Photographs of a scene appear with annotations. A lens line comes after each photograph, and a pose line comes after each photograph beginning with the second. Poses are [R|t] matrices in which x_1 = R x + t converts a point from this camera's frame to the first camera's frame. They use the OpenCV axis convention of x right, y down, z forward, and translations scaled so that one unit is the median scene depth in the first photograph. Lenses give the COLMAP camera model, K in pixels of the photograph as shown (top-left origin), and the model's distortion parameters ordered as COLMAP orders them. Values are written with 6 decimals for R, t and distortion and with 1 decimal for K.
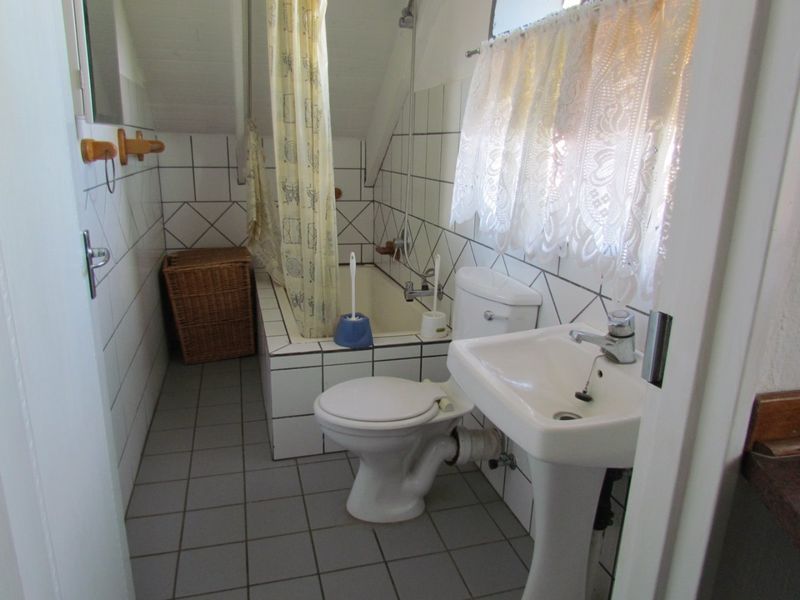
lens RADIAL K [[572.3, 0, 401.6], [0, 572.3, 299.8], [0, 0, 1]] dist [-0.027158, 0.003937]
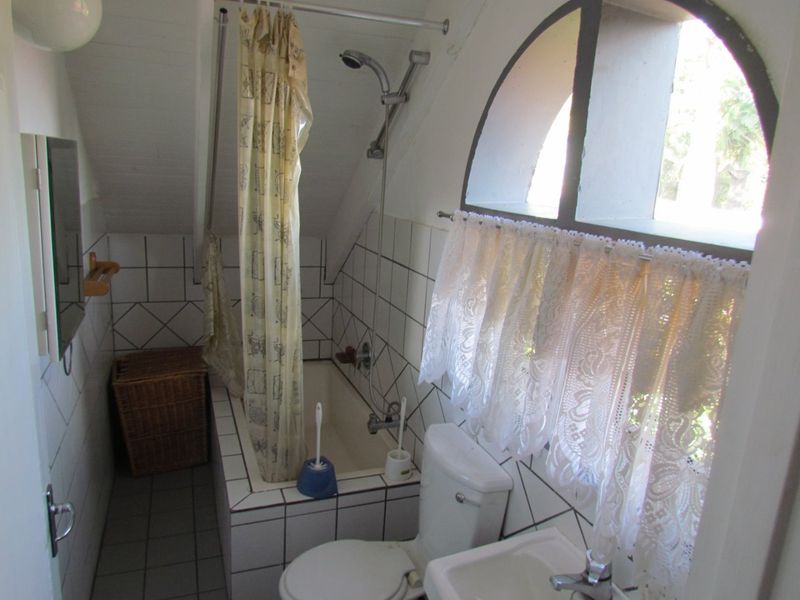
lens RADIAL K [[572.3, 0, 401.6], [0, 572.3, 299.8], [0, 0, 1]] dist [-0.027158, 0.003937]
pose [[0.995406, 0.017849, 0.094067, -0.040618], [-0.014225, 0.999136, -0.039057, -0.226334], [-0.094683, 0.037539, 0.994799, 0.005329]]
